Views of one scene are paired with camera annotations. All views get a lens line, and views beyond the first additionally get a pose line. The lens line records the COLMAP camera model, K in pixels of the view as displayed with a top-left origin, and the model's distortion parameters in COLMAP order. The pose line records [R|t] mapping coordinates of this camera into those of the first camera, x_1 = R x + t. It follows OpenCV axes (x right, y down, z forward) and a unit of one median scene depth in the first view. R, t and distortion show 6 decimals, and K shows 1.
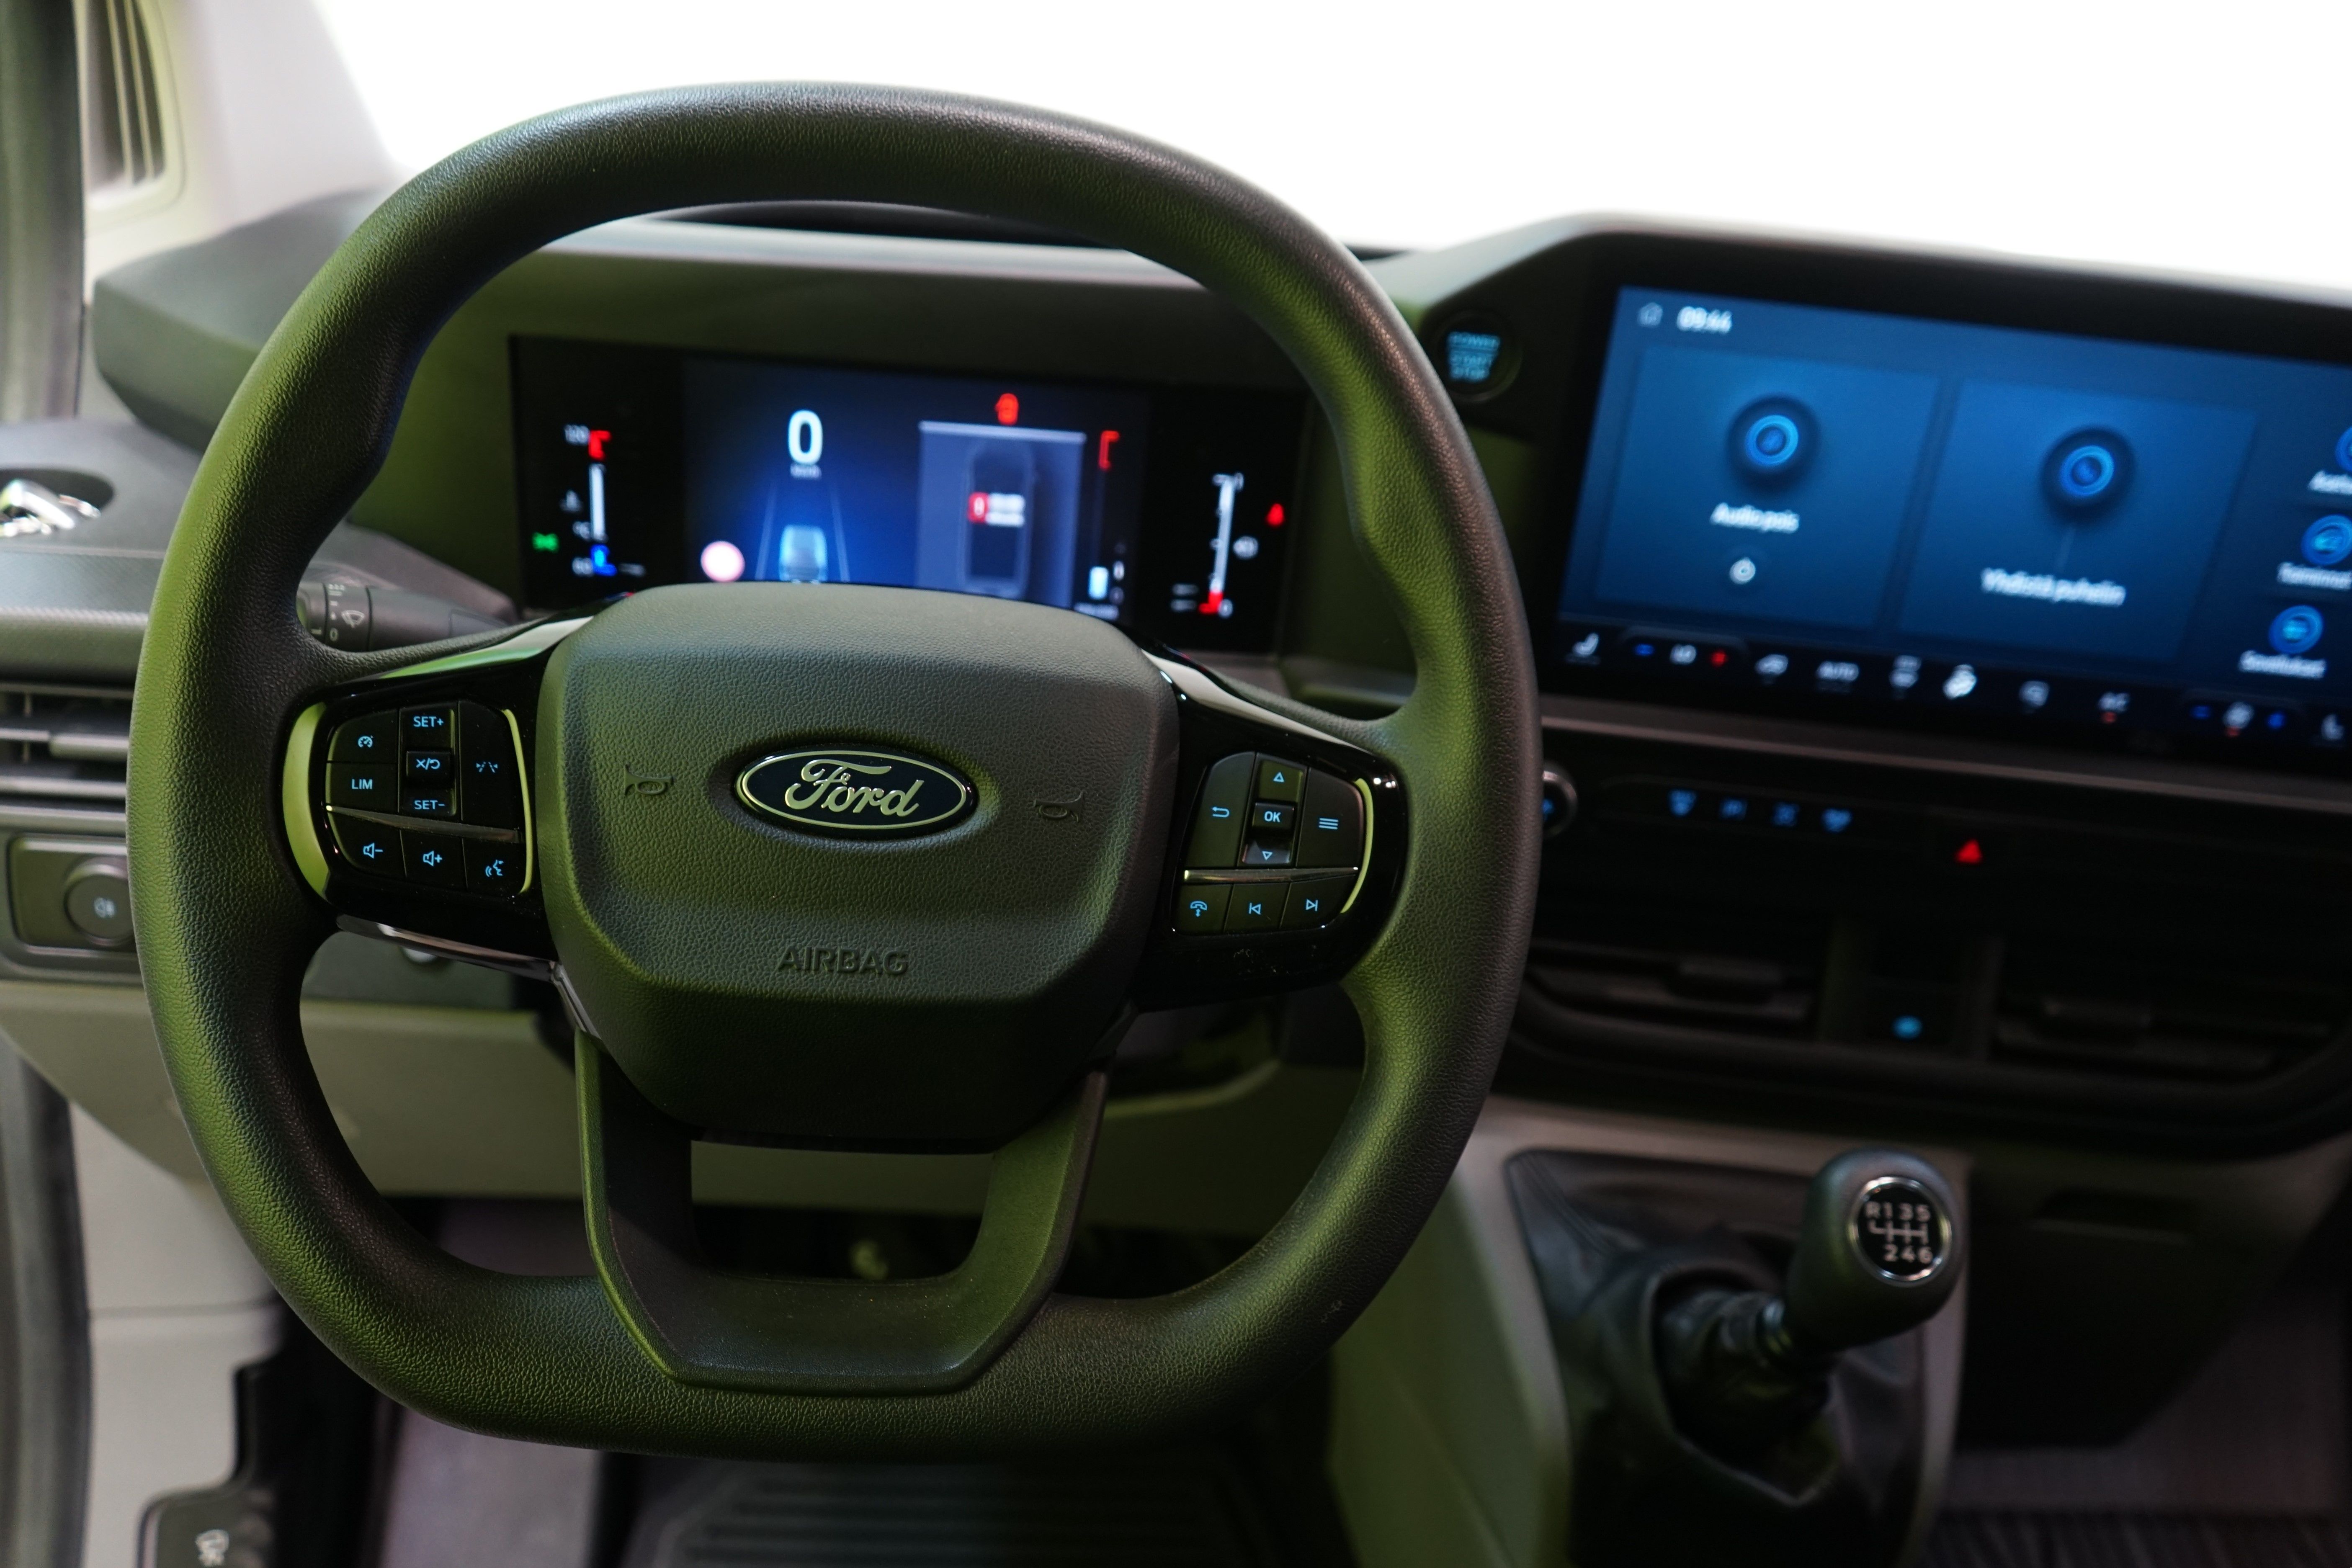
lens RADIAL K [[2013.8, 0, 1176.0], [0, 2013.8, 784.0], [0, 0, 1]] dist [-0.009597, -0.013958]
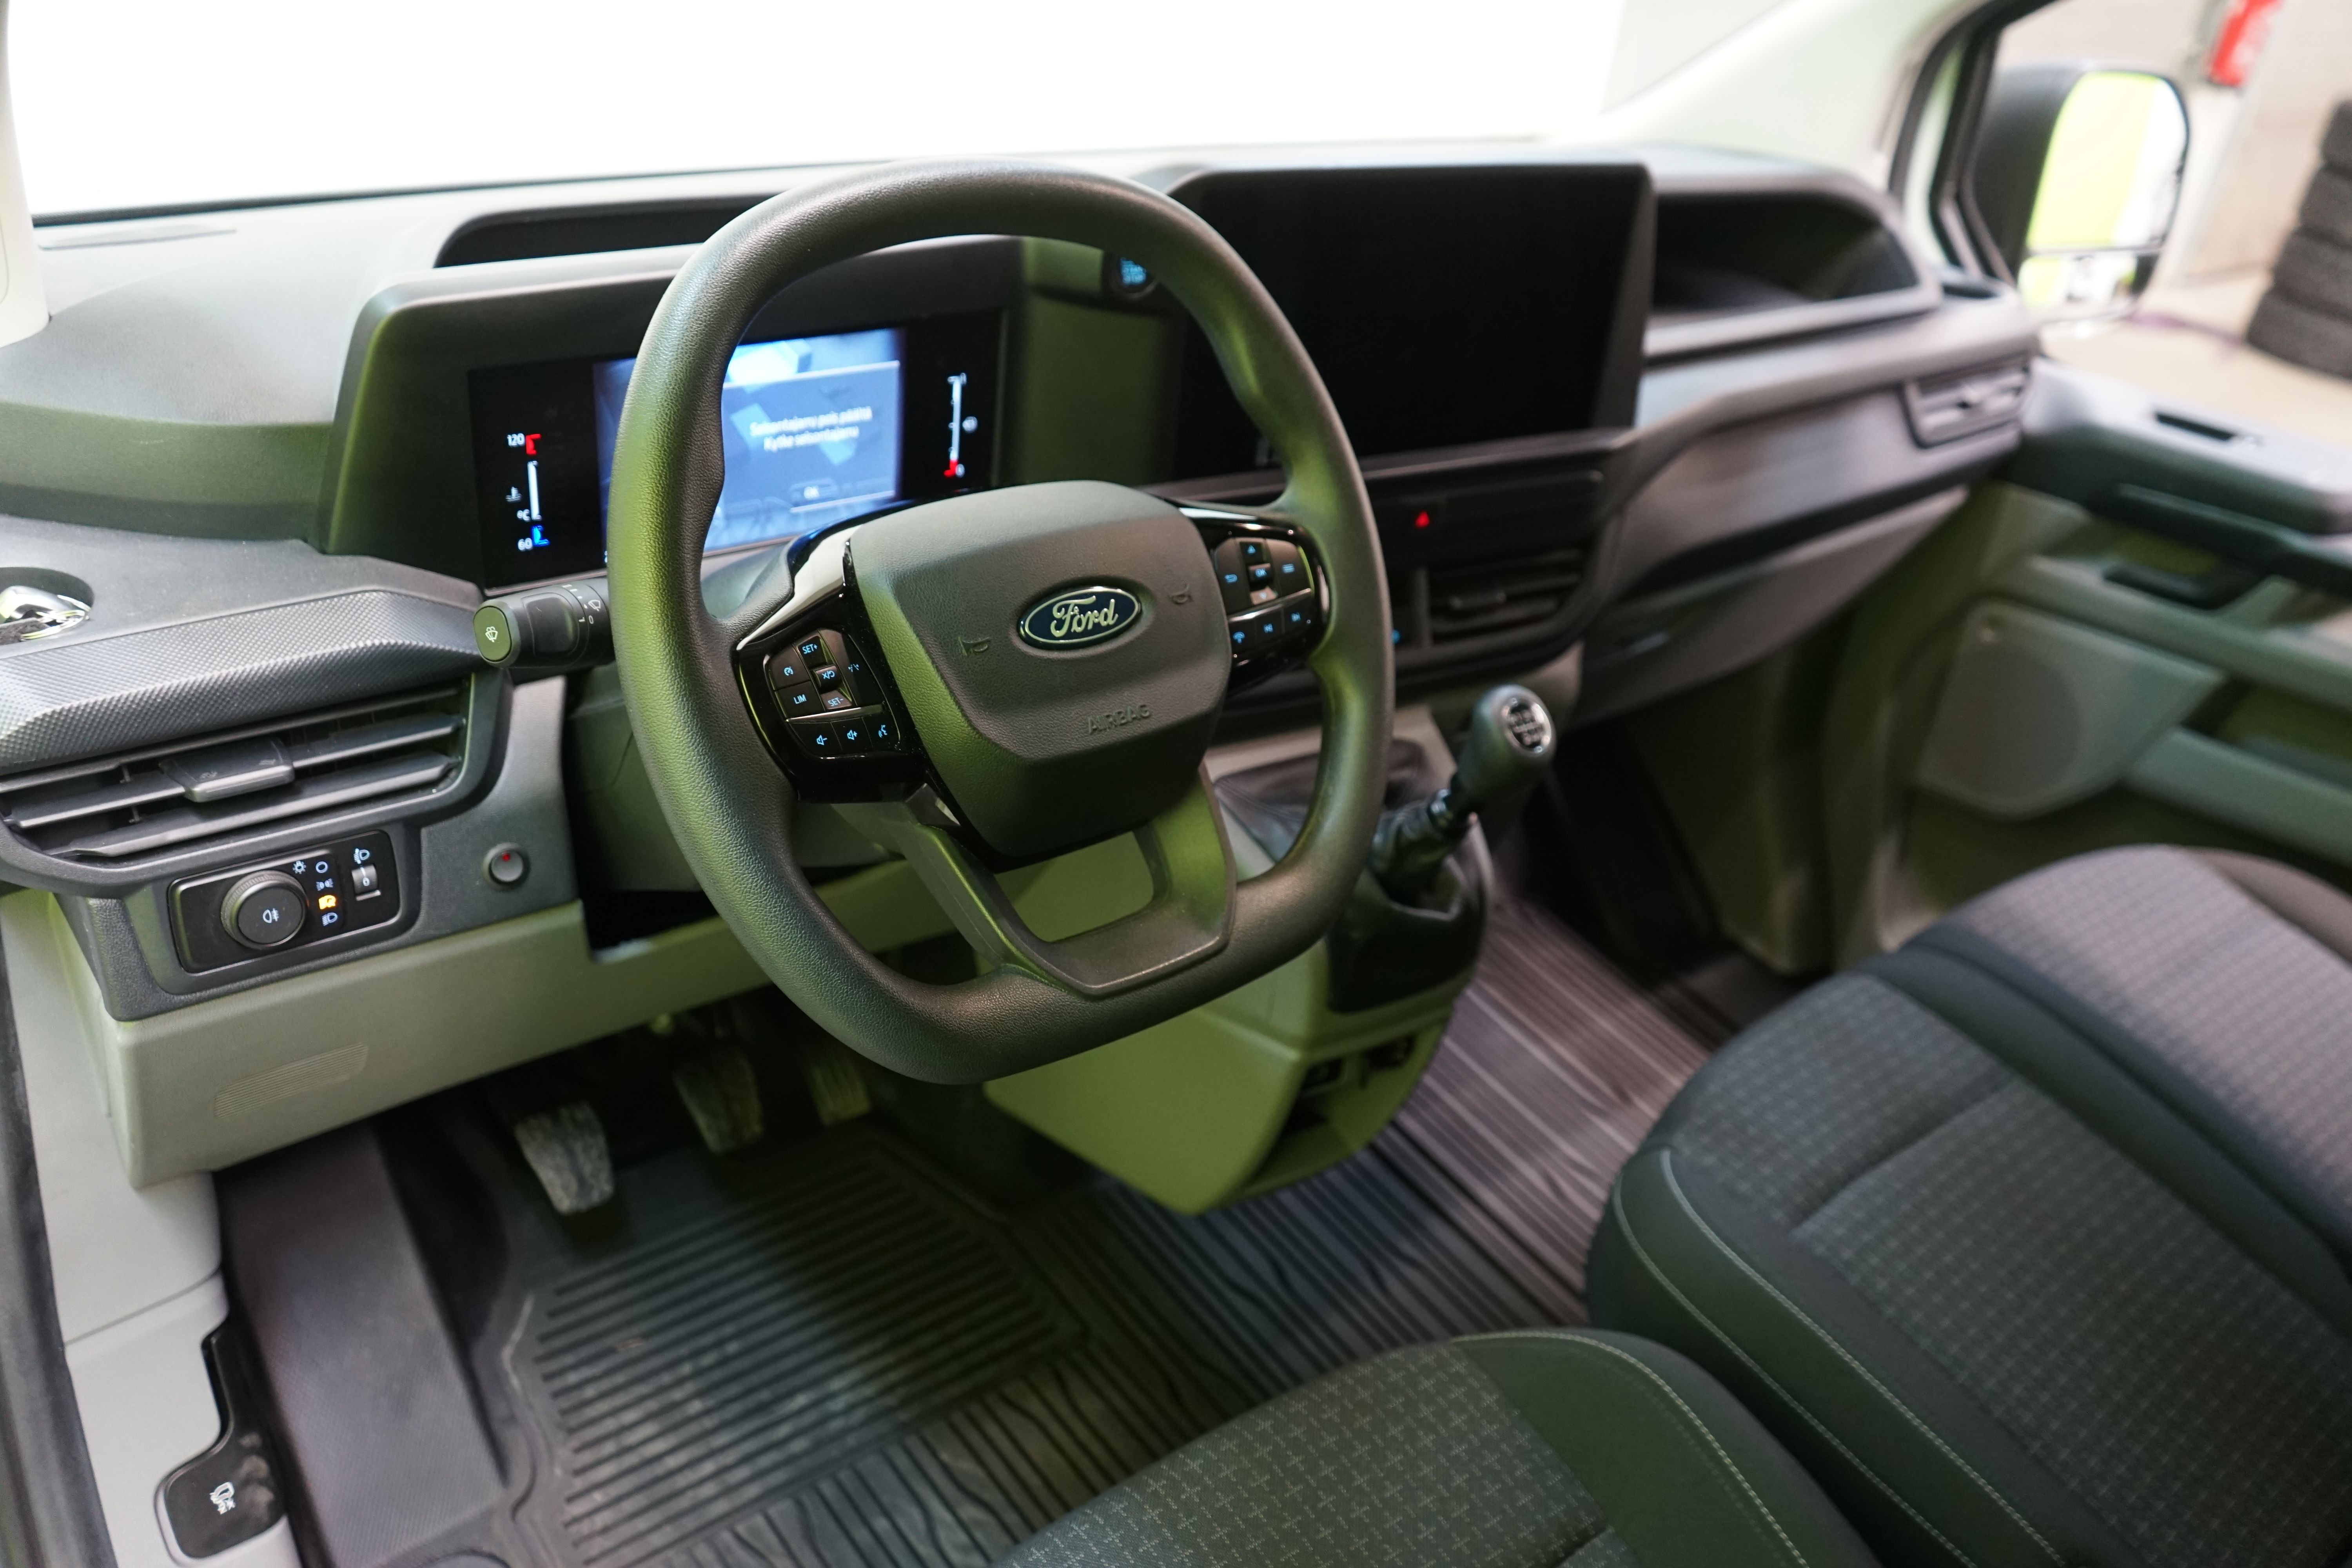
lens RADIAL K [[1875.3, 0, 1176.0], [0, 1875.3, 784.0], [0, 0, 1]] dist [-0.009599, 0.004447]
pose [[0.820016, -0.292605, 0.491891, -0.579017], [0.235318, 0.955800, 0.176273, -0.076188], [-0.521727, -0.028796, 0.852626, -0.202602]]
